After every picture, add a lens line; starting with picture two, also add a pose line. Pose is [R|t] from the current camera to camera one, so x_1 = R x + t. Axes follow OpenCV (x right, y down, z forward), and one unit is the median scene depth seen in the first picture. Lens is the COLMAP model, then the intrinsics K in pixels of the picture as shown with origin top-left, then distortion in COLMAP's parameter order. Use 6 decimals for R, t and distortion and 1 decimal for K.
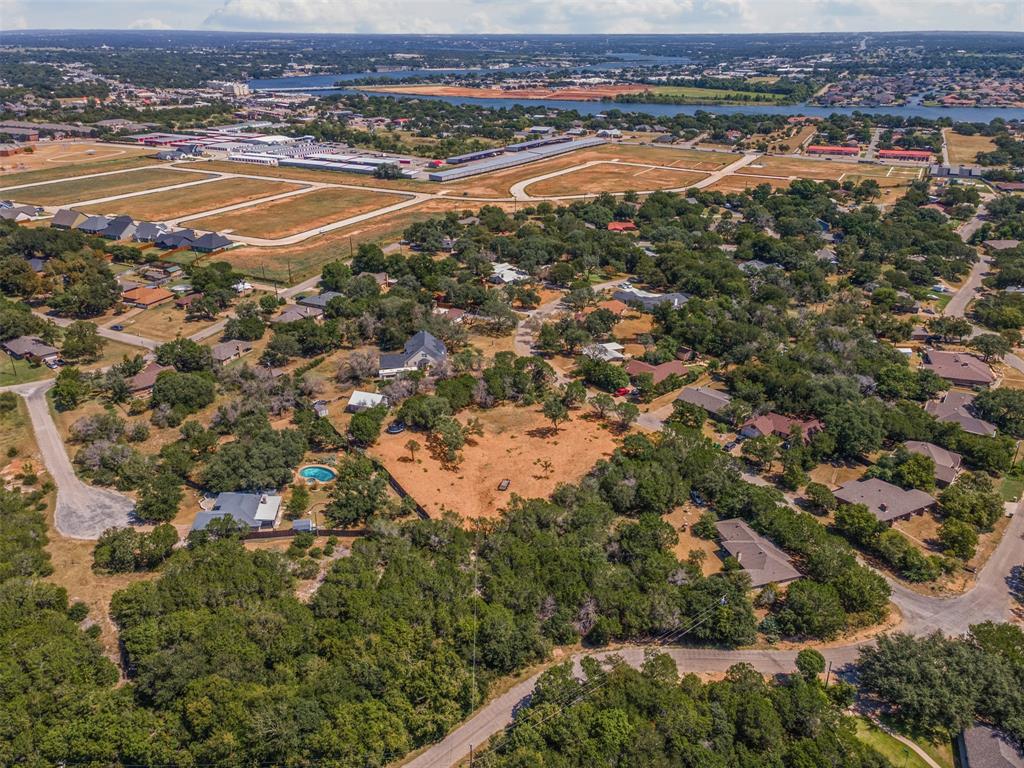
lens RADIAL K [[757.3, 0, 520.3], [0, 757.3, 379.8], [0, 0, 1]] dist [0.026841, 0.023651]
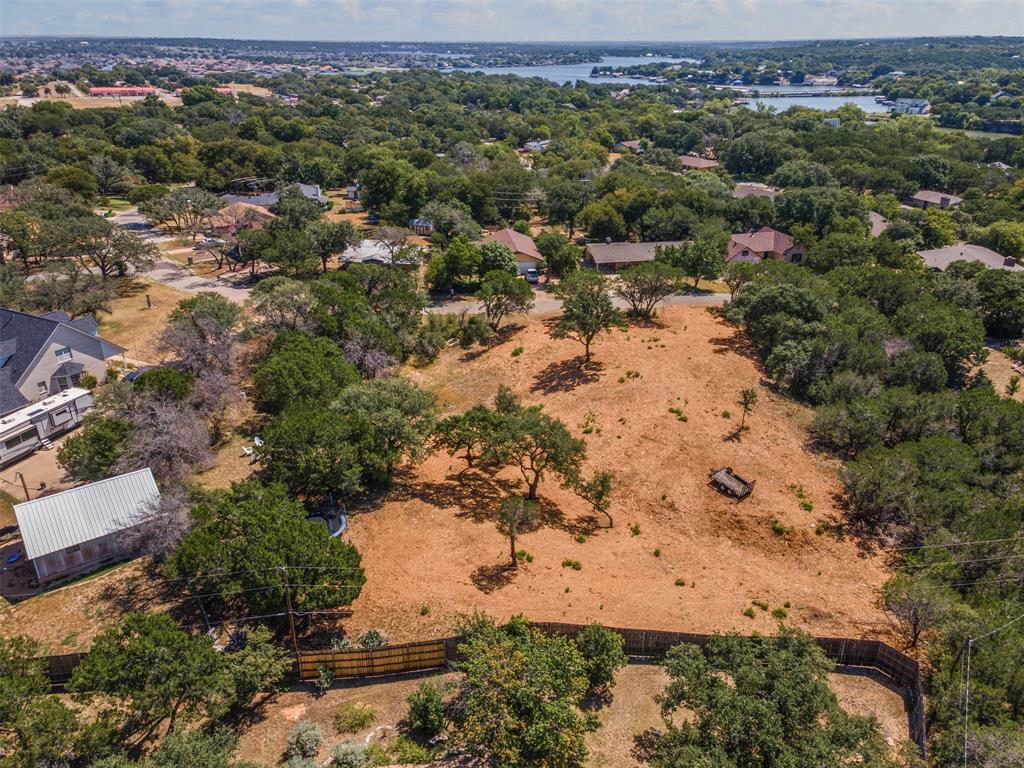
lens RADIAL K [[757.3, 0, 512.3], [0, 757.3, 390.0], [0, 0, 1]] dist [0.026841, 0.023651]
pose [[0.559378, -0.346244, 0.753134, -0.324544], [0.341165, 0.924225, 0.171506, -0.009524], [-0.755449, 0.161006, 0.635117, 0.746340]]
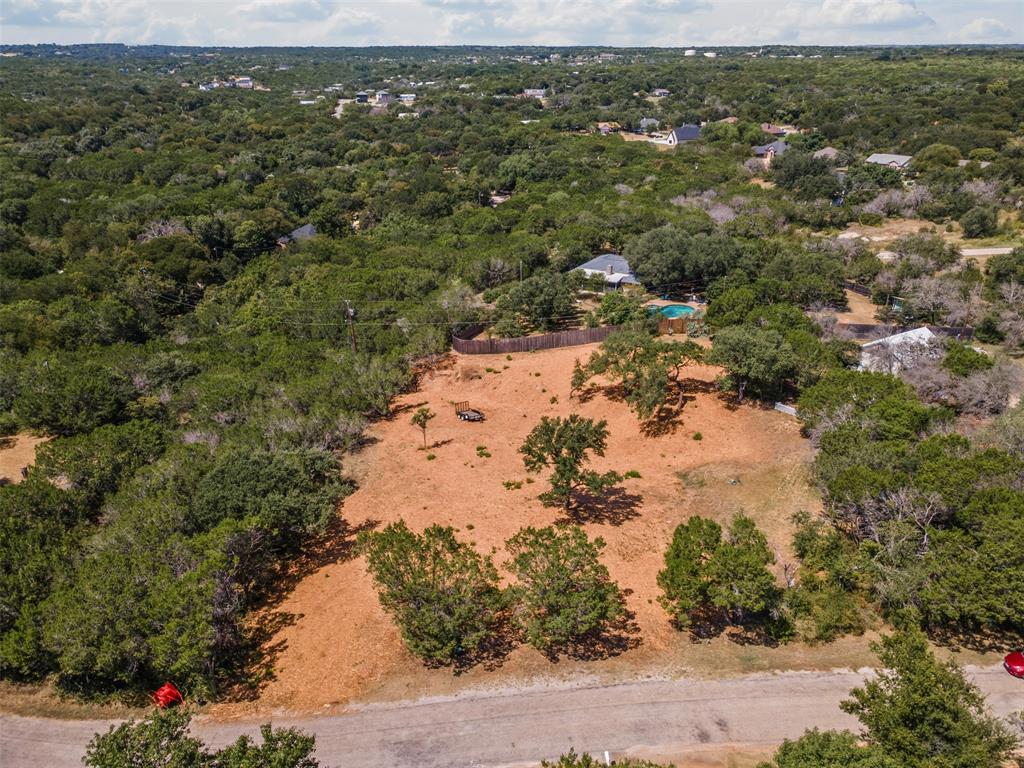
lens RADIAL K [[757.3, 0, 511.4], [0, 757.3, 387.5], [0, 0, 1]] dist [0.026841, 0.023651]
pose [[-0.612420, 0.319784, -0.722966, 0.281462], [-0.302333, 0.750263, 0.587963, -0.154953], [0.730436, 0.578657, -0.362795, 1.068738]]
